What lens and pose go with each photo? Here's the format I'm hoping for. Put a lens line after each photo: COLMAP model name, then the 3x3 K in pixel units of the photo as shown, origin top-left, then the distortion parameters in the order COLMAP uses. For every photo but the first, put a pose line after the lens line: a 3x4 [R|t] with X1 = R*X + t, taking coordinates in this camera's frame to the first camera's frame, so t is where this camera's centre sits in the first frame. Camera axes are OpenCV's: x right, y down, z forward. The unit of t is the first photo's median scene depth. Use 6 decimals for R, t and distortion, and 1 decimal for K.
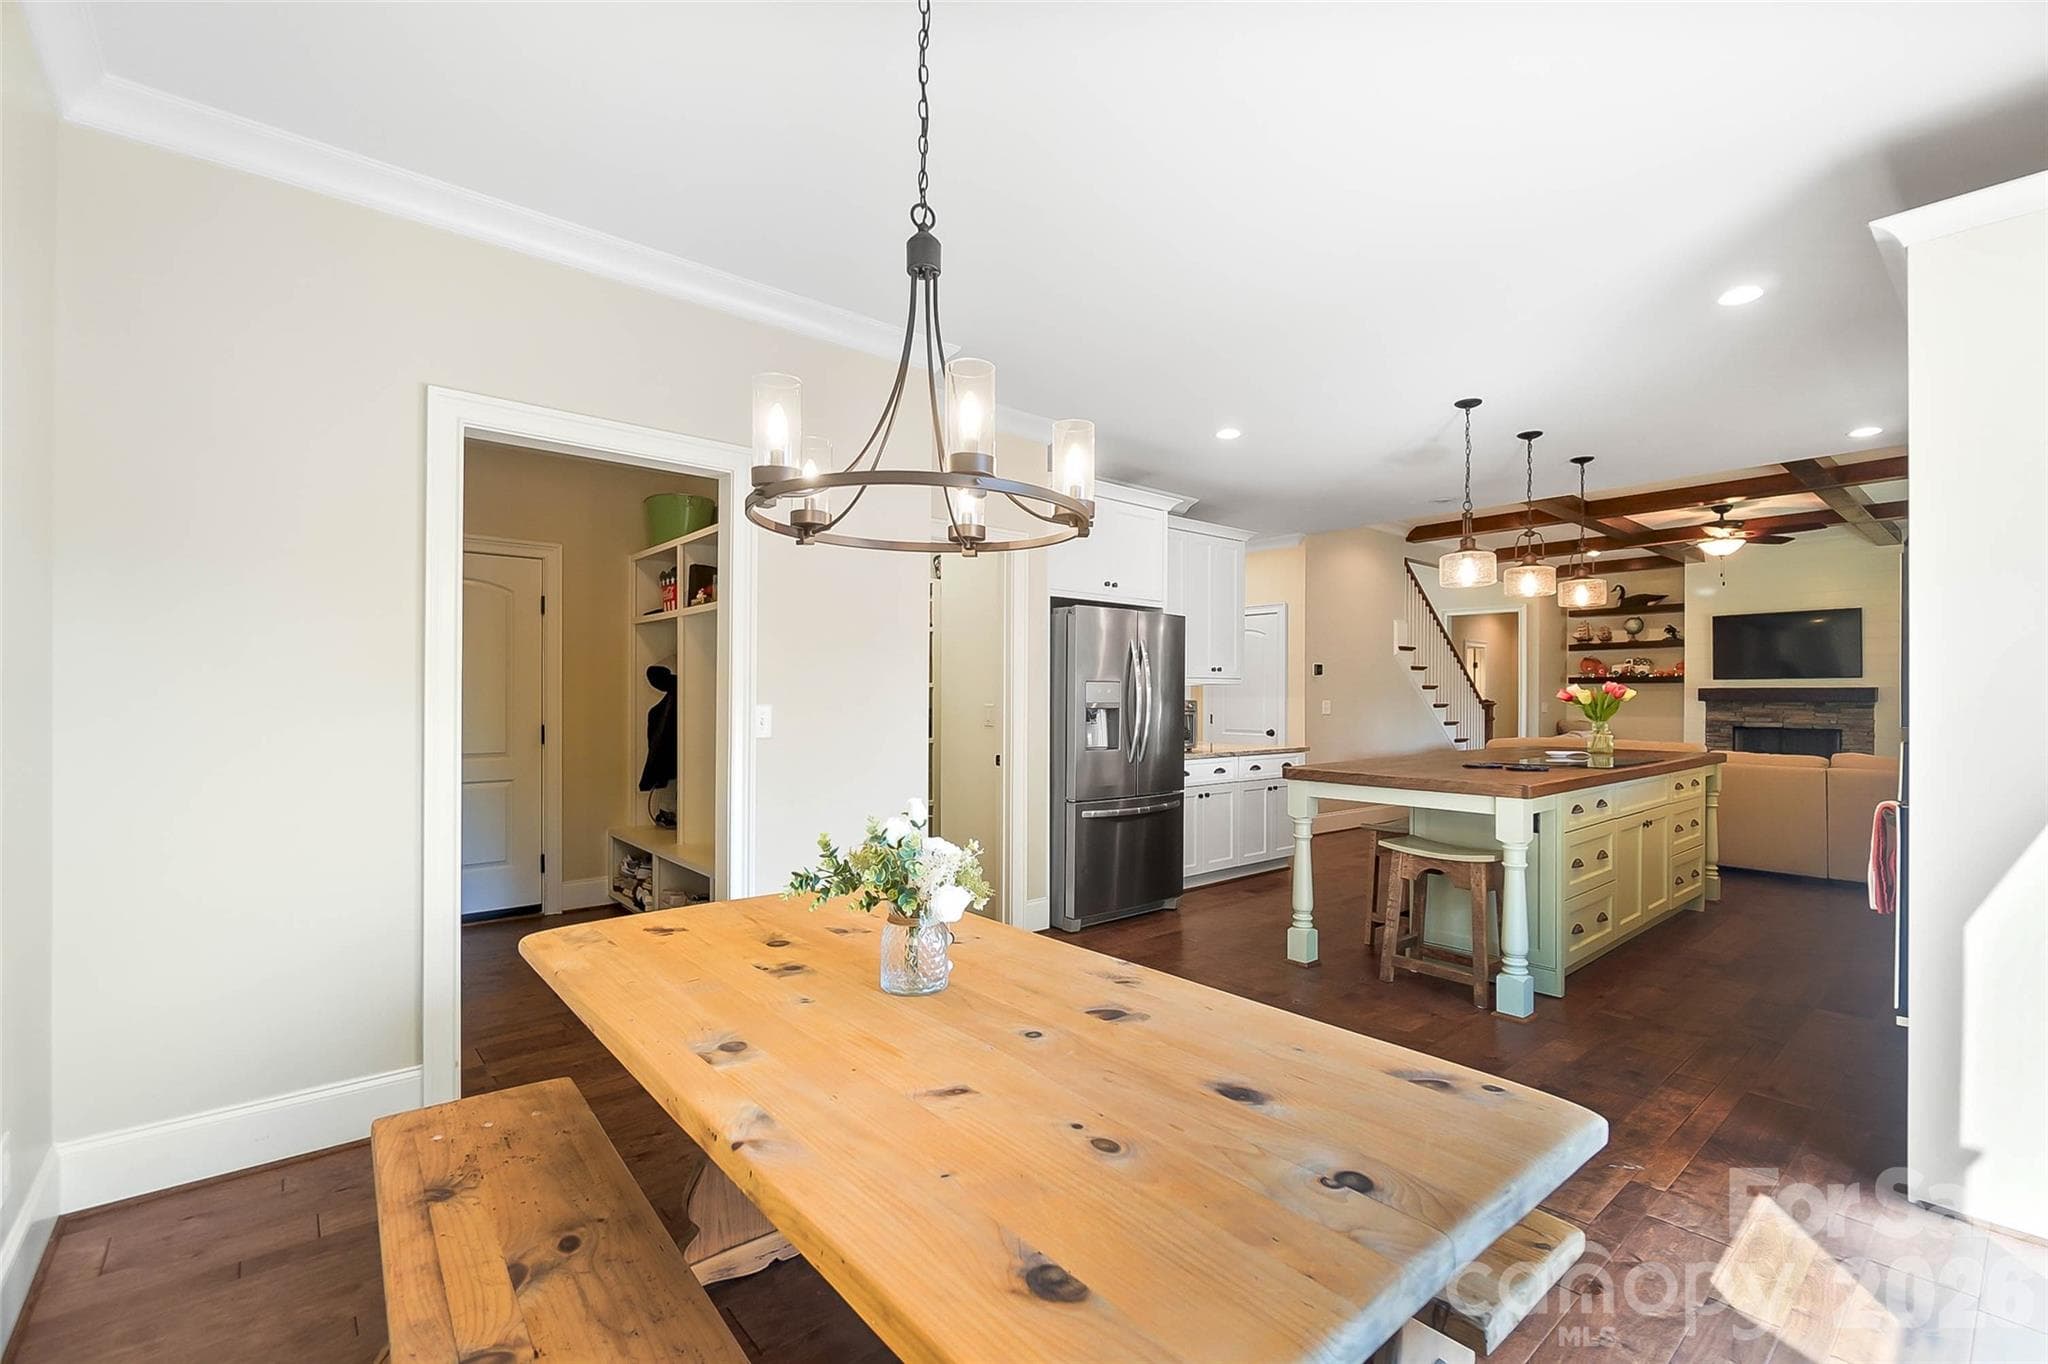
lens RADIAL K [[893.8, 0, 1020.9], [0, 893.8, 695.2], [0, 0, 1]] dist [0.000189, -0.000102]
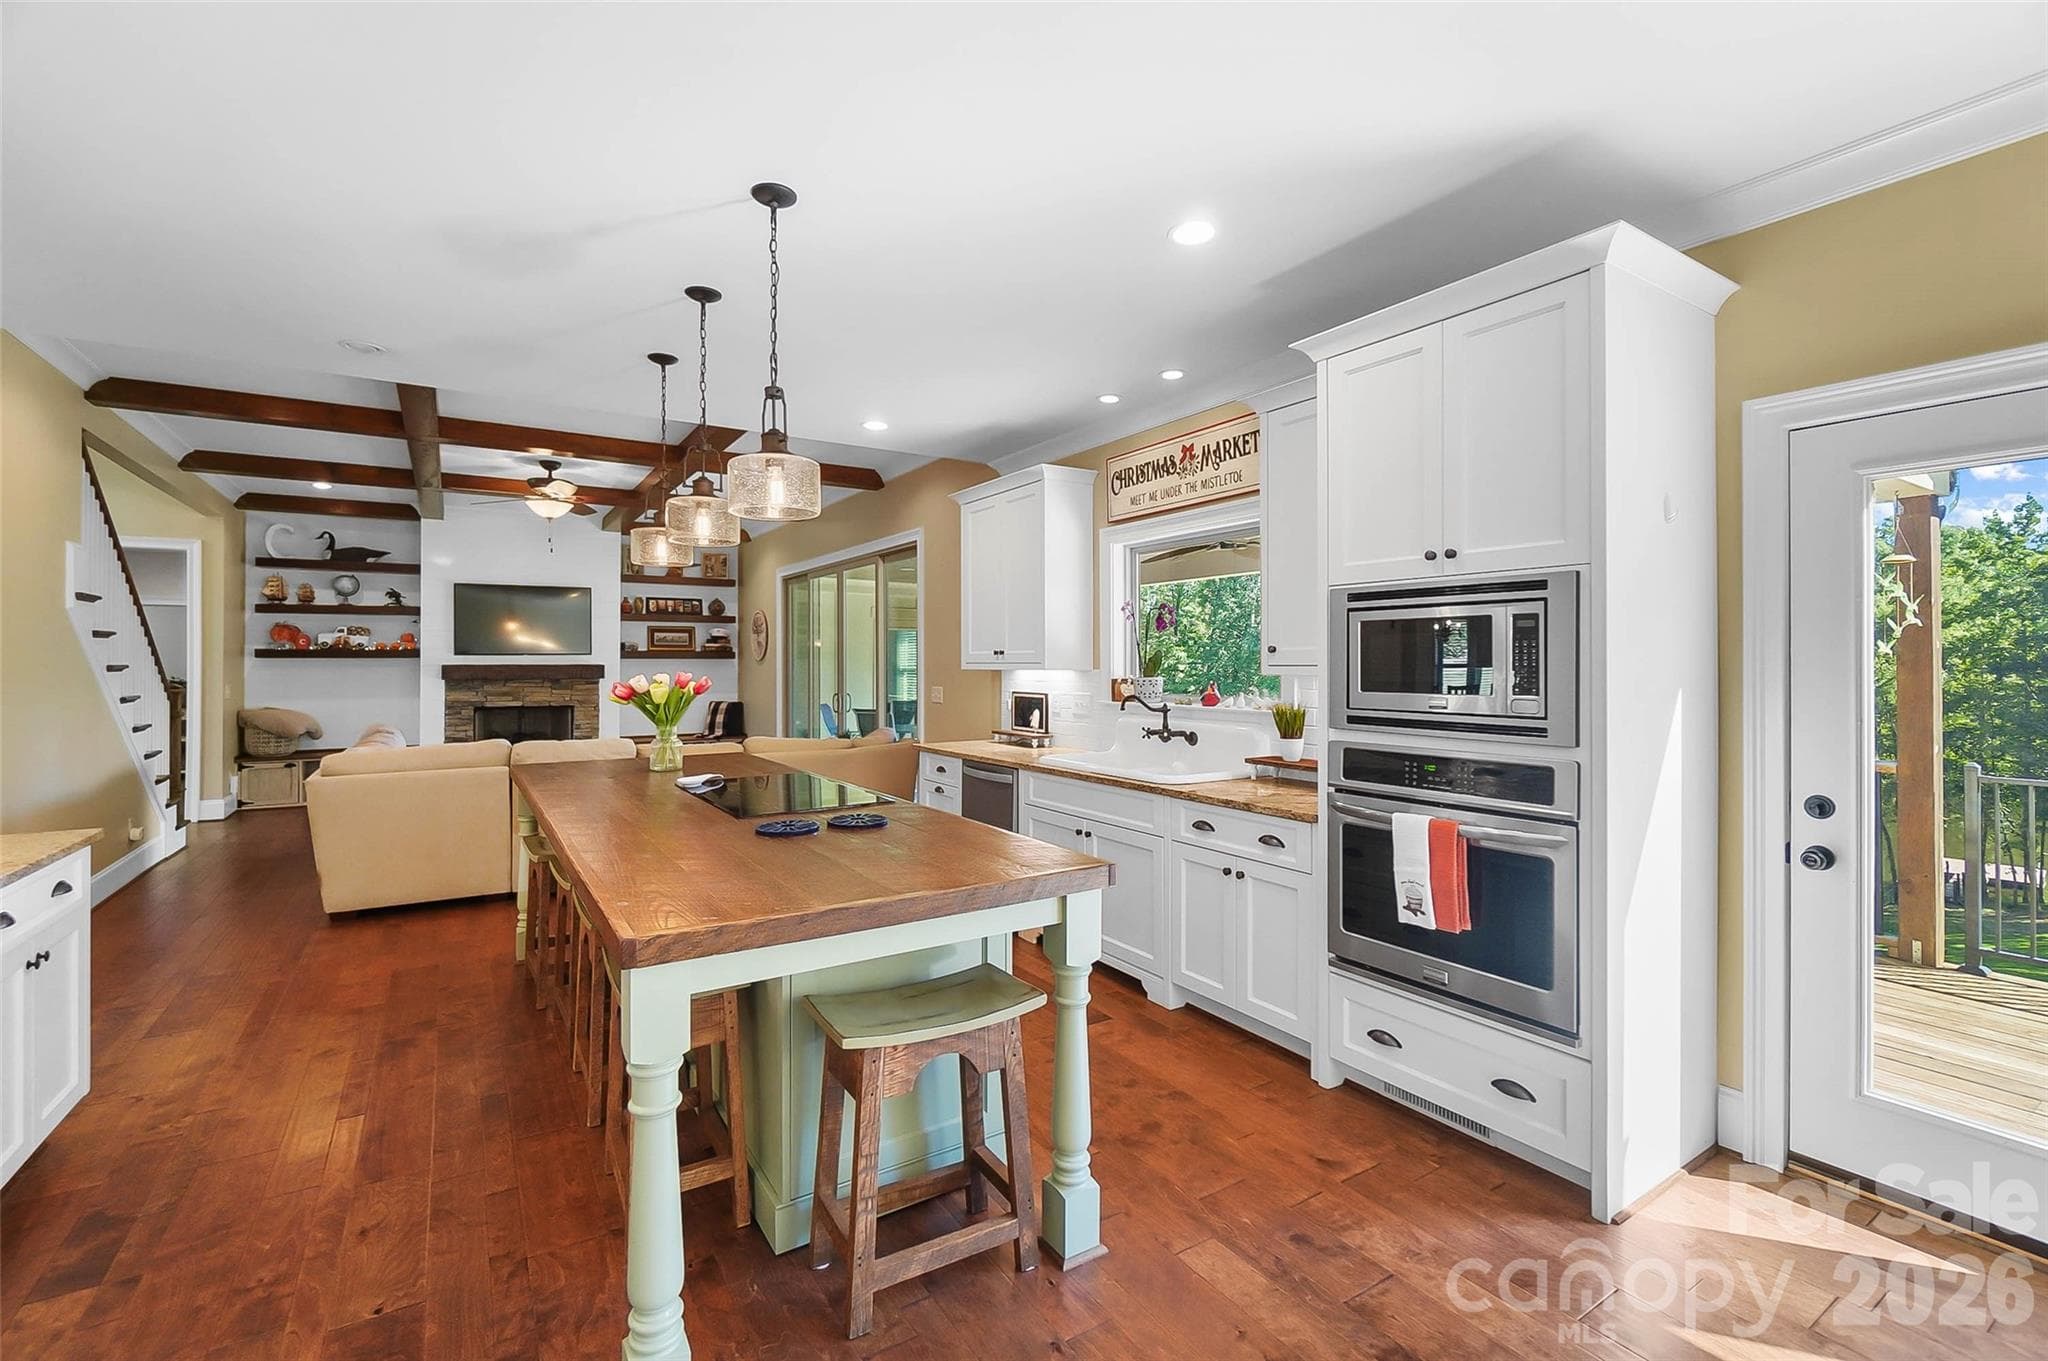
lens RADIAL K [[889.2, 0, 1019.4], [0, 889.2, 654.7], [0, 0, 1]] dist [-0.001052, -0.000812]
pose [[0.138264, 0.005437, 0.990381, -0.018828], [-0.001196, 0.999985, -0.005323, -0.014568], [-0.990395, -0.000449, 0.138268, 0.348292]]
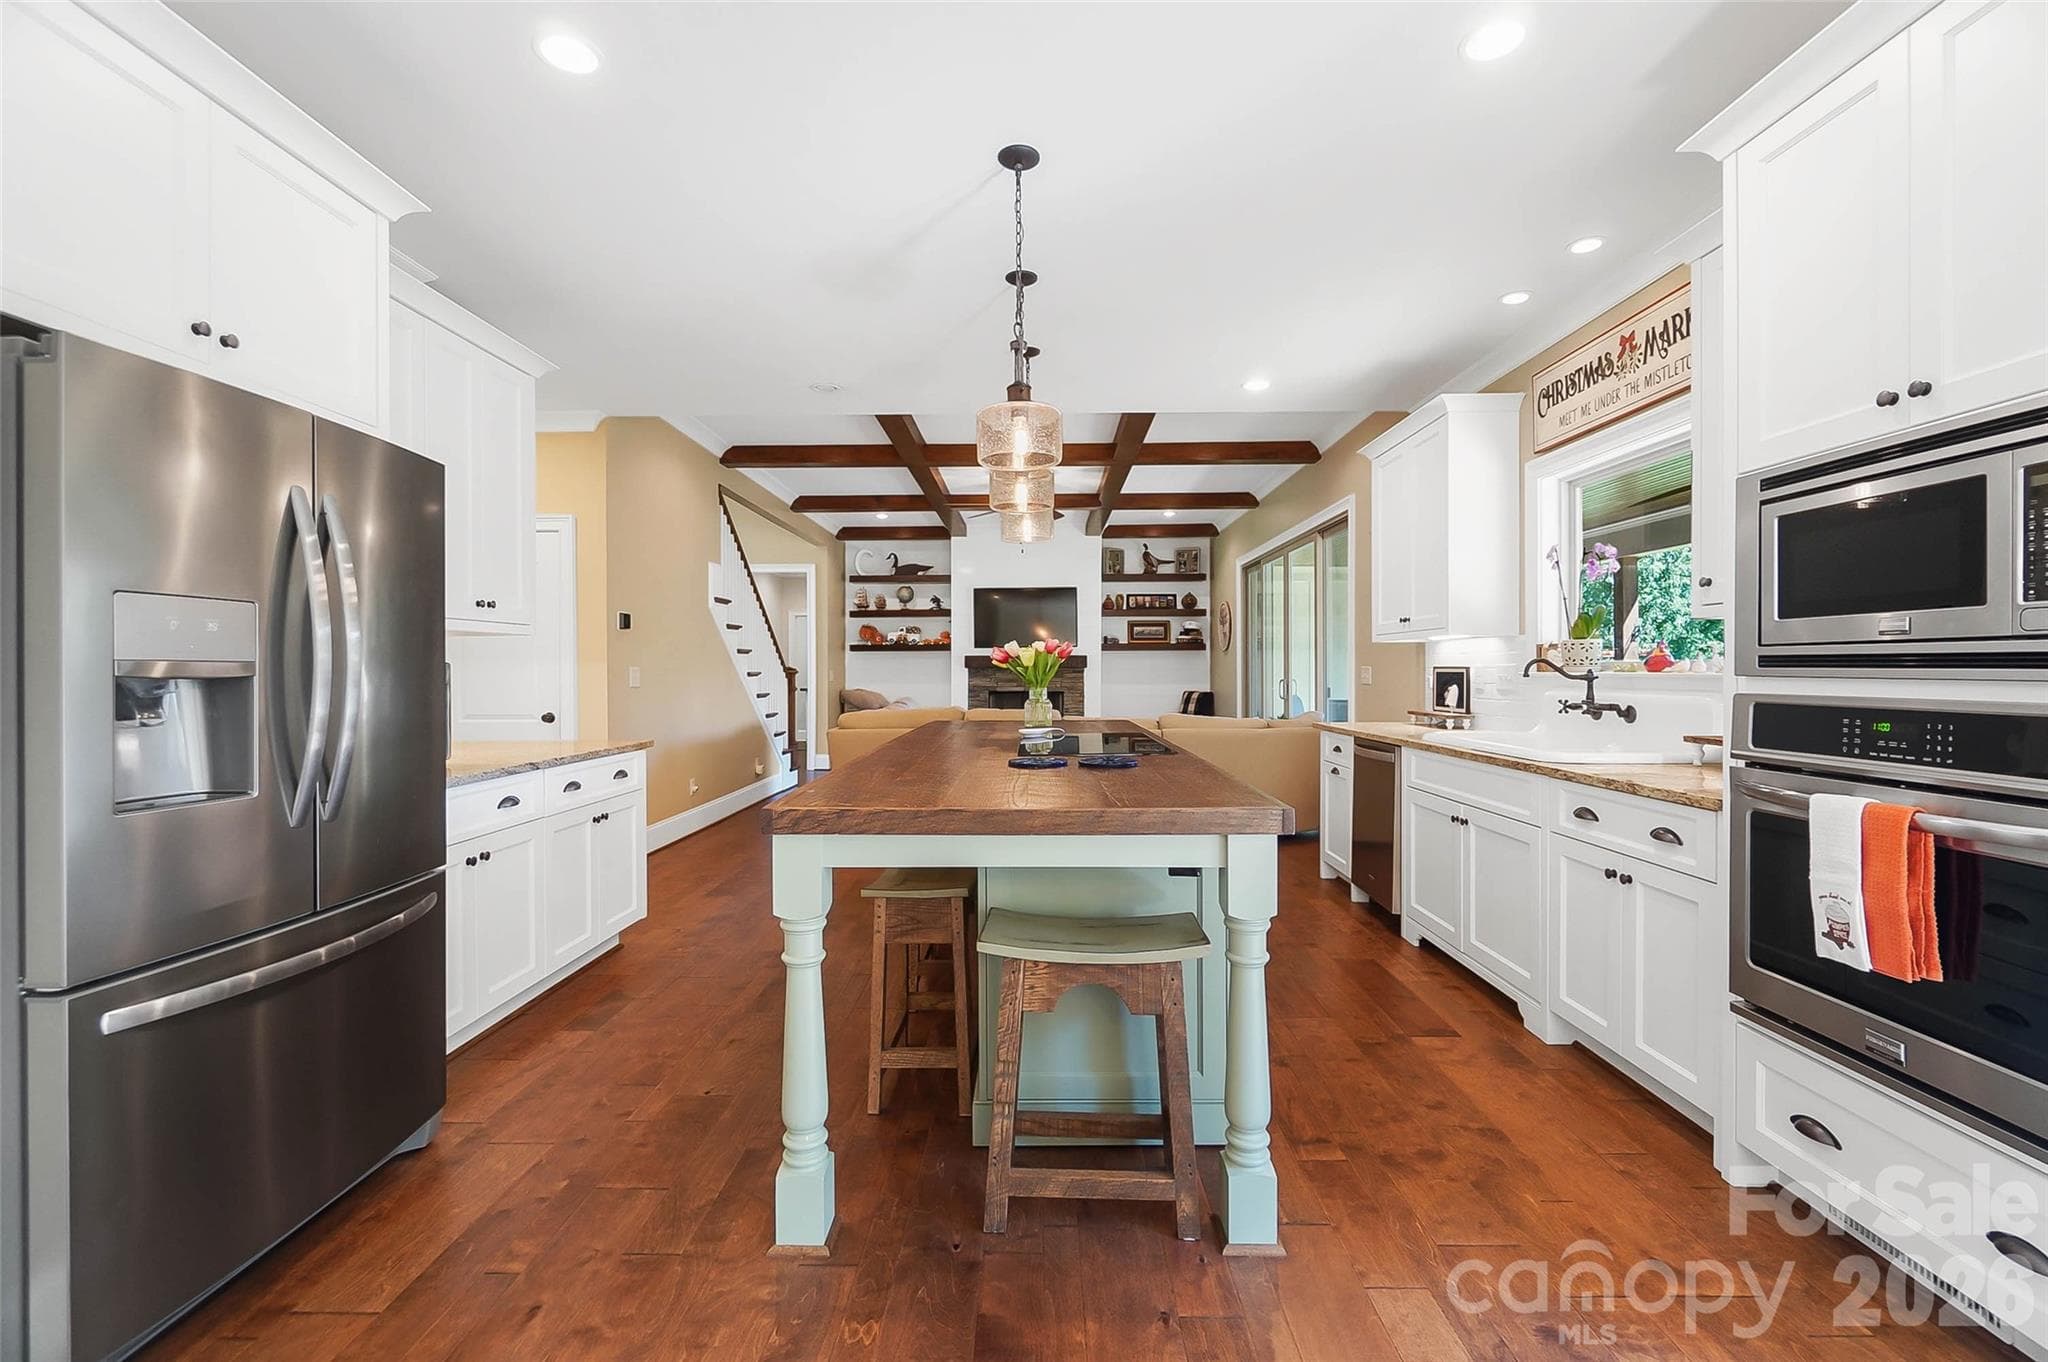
lens RADIAL K [[884.8, 0, 1030.2], [0, 884.8, 672.1], [0, 0, 1]] dist [-0.001407, -0.001122]
pose [[0.657187, -0.006876, 0.753696, 0.024950], [0.003353, 0.999975, 0.006199, 0.005674], [-0.753720, -0.001547, 0.657194, 0.274568]]
